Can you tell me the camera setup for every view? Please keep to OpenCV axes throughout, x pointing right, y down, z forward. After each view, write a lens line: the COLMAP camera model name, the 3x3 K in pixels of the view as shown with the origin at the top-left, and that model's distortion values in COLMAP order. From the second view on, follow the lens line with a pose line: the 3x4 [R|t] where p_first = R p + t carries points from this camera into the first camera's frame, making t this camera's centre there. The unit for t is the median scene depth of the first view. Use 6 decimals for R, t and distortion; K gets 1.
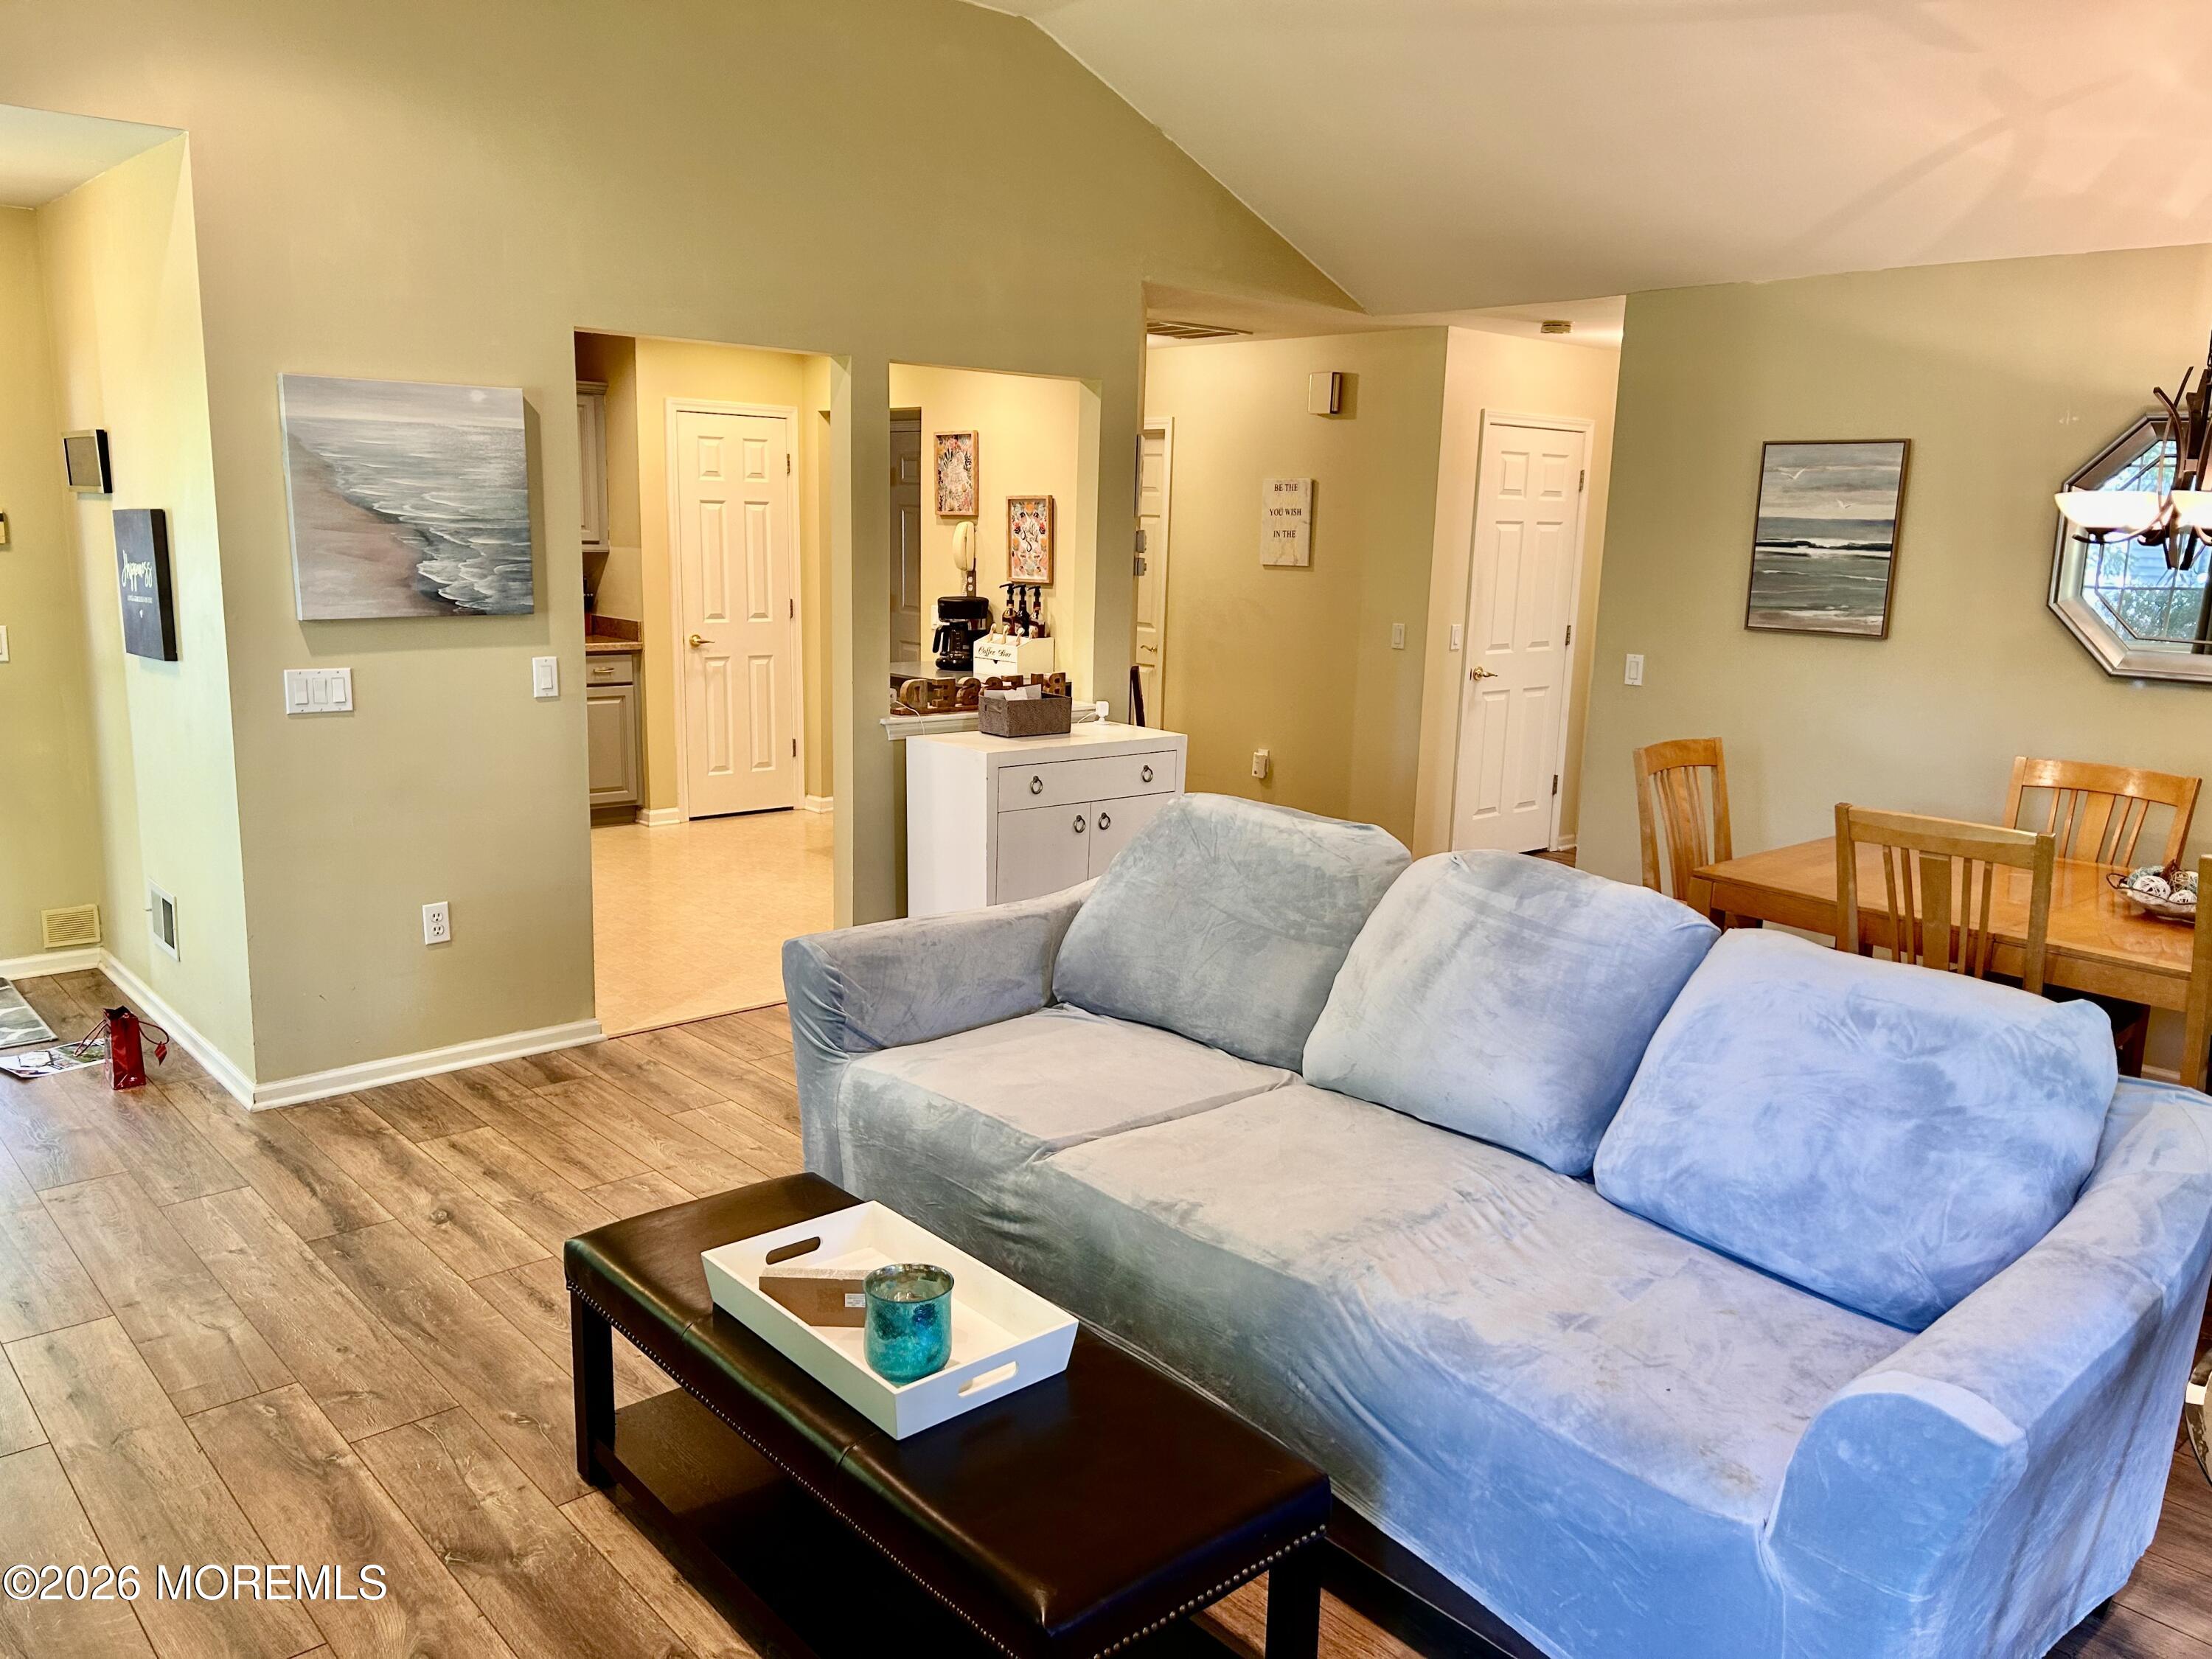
lens RADIAL K [[1660.4, 0, 1145.1], [0, 1660.4, 835.6], [0, 0, 1]] dist [0.066382, -0.035621]
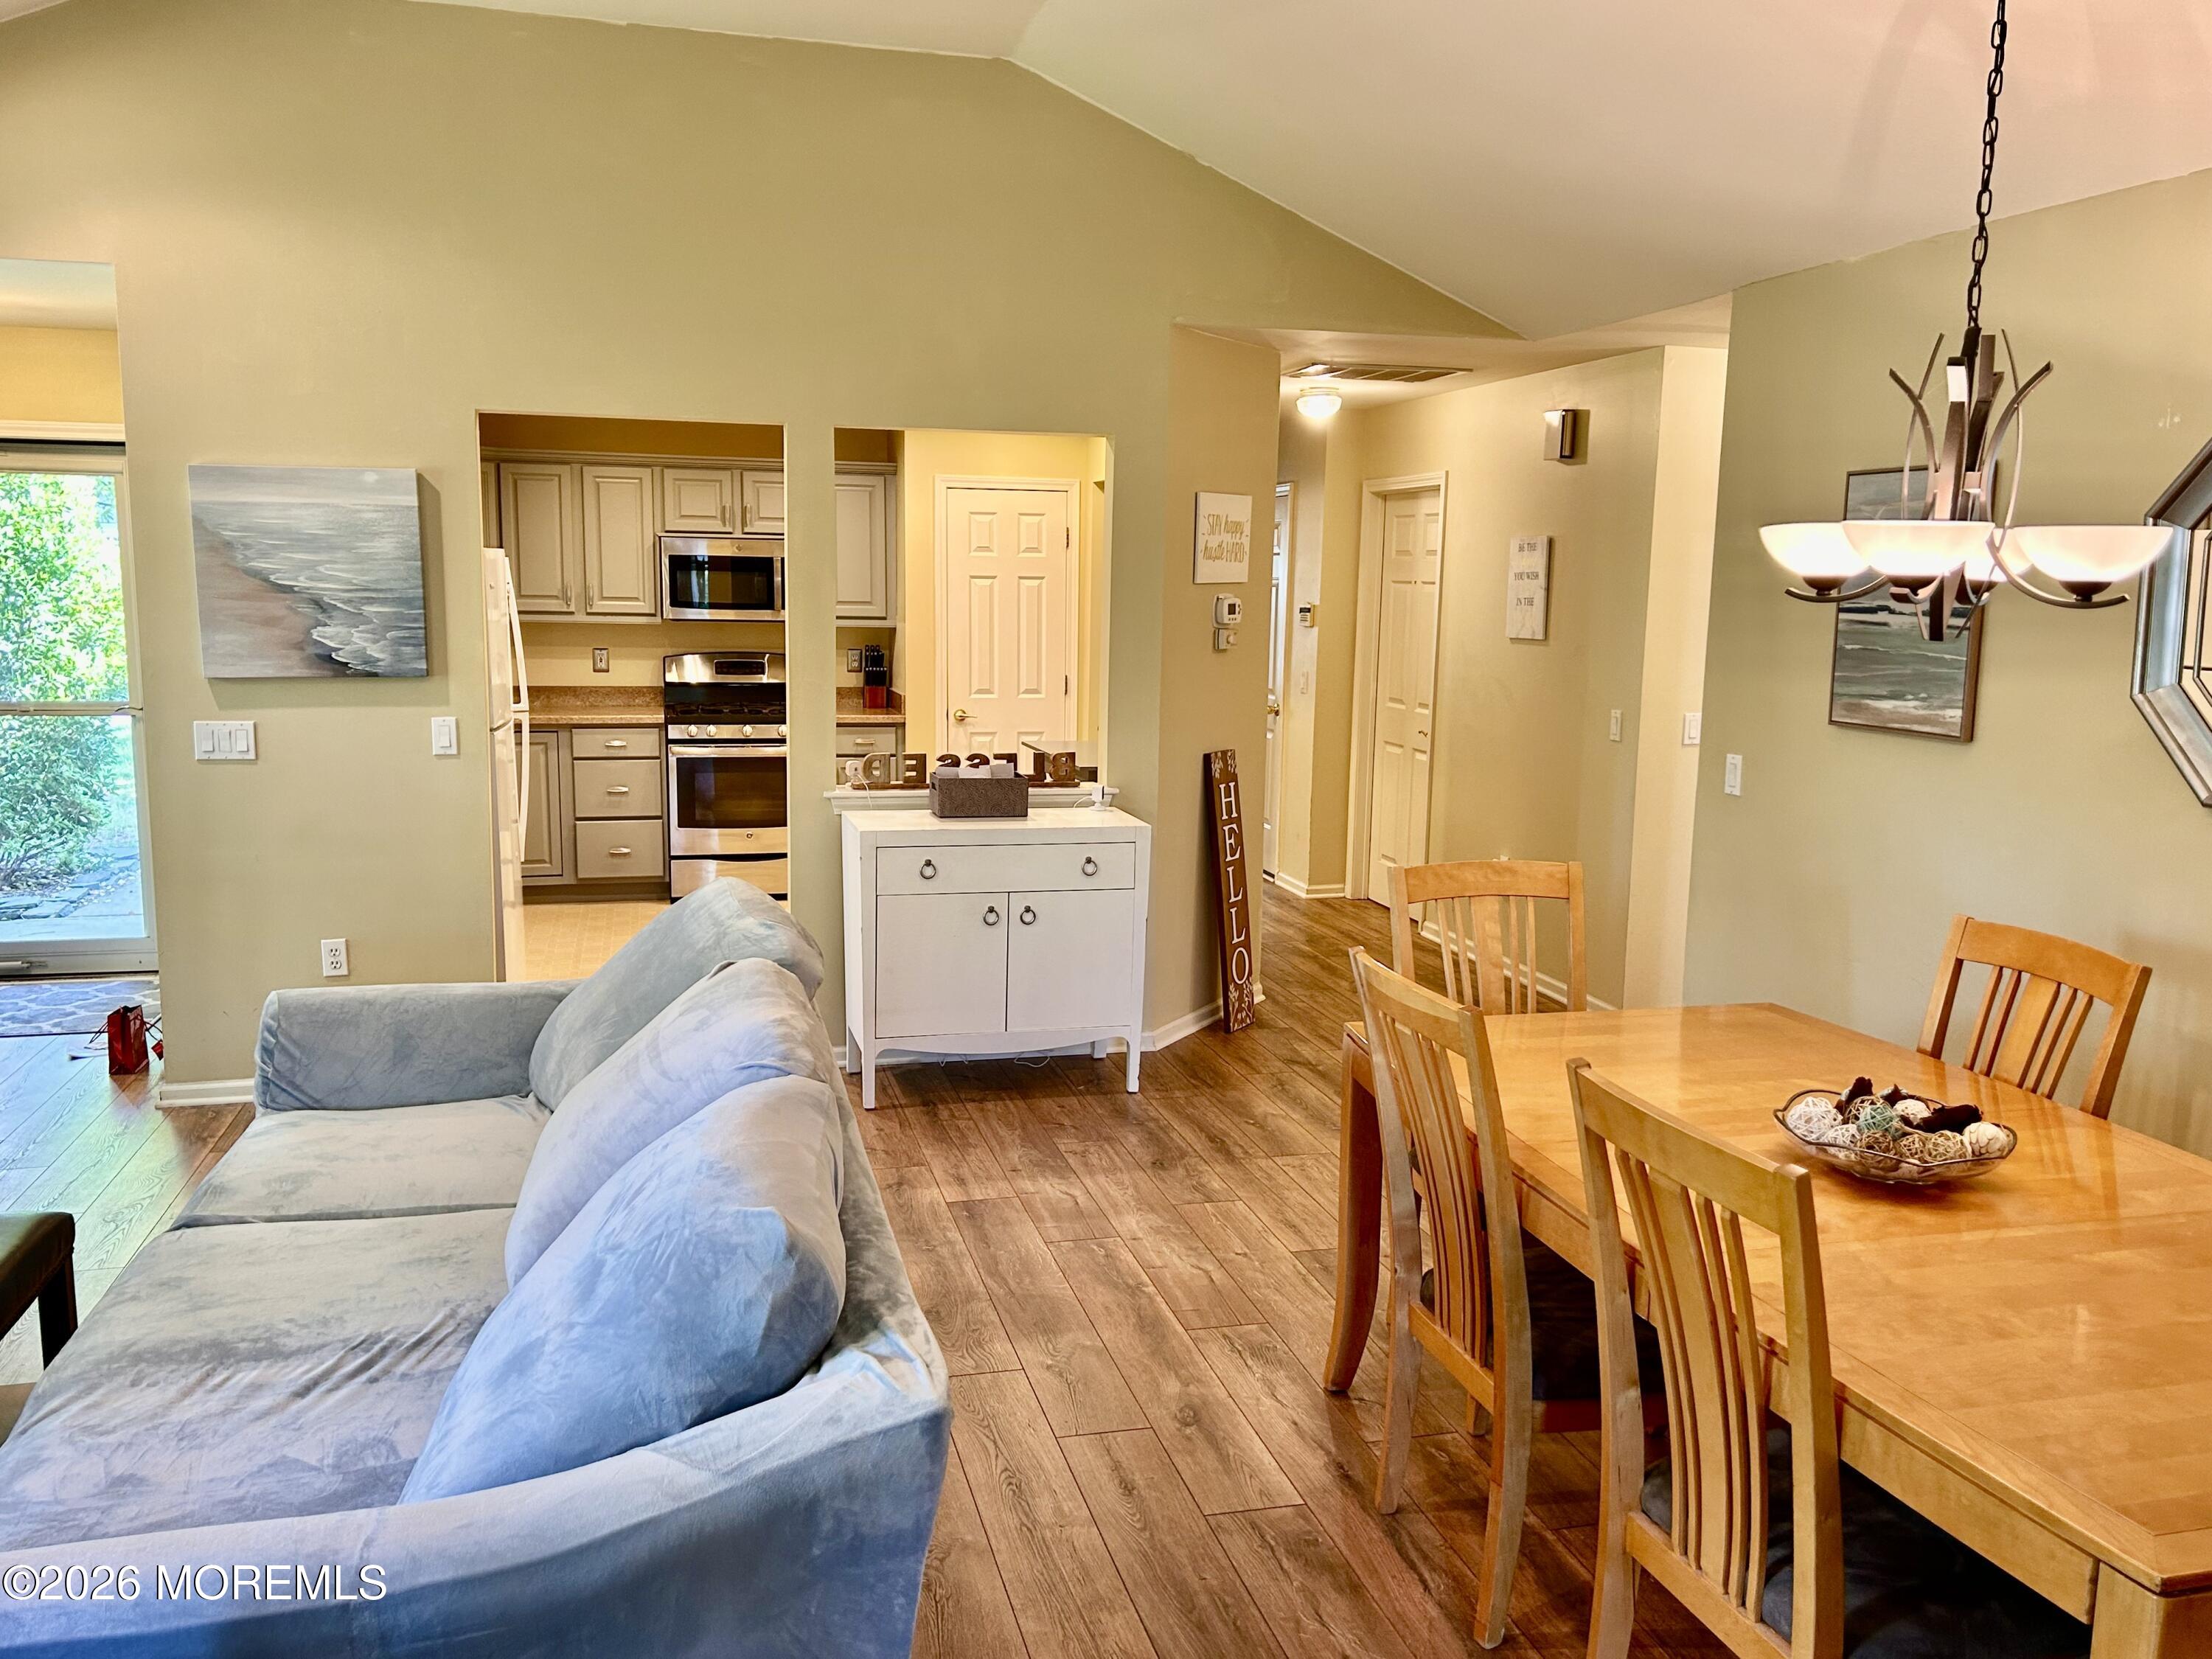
lens RADIAL K [[1774.8, 0, 1117.7], [0, 1774.8, 840.1], [0, 0, 1]] dist [0.064242, -0.049160]
pose [[0.882278, 0.055837, -0.467405, 0.465411], [-0.080872, 0.996156, -0.033651, -0.021150], [0.463729, 0.067489, 0.883403, 0.167447]]
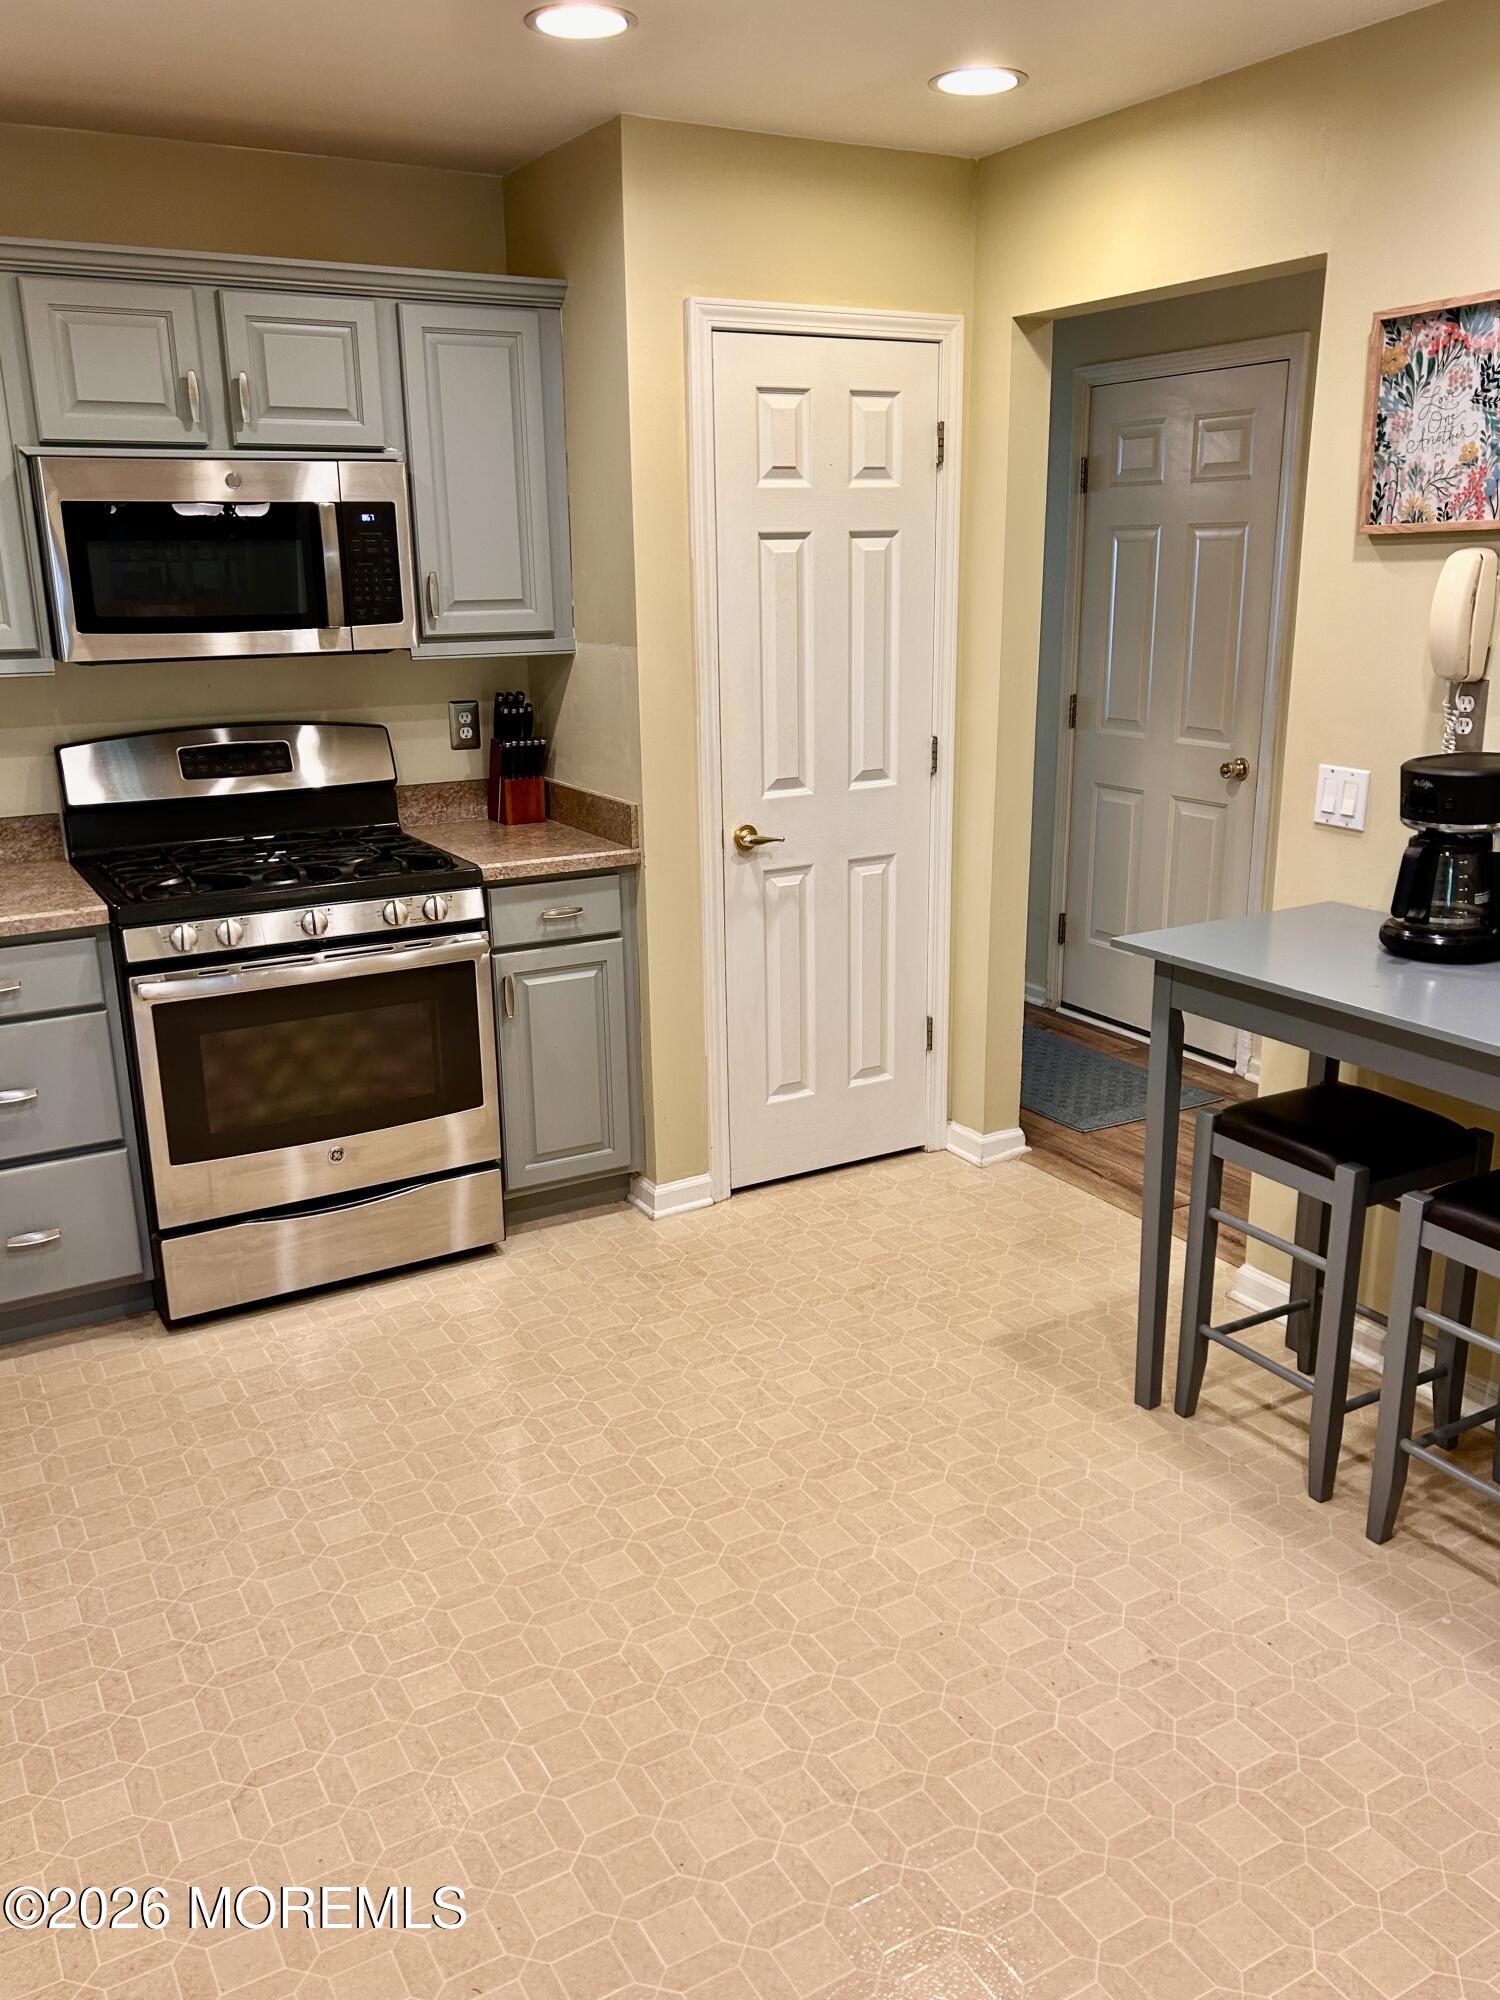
lens RADIAL K [[1604.7, 0, 747.1], [0, 1604.7, 1003.3], [0, 0, 1]] dist [0.064242, -0.049160]
pose [[0.974775, 0.018815, -0.222396, -0.247186], [-0.000073, 0.996467, 0.083983, -0.160432], [0.223191, -0.081848, 0.971332, 0.820325]]
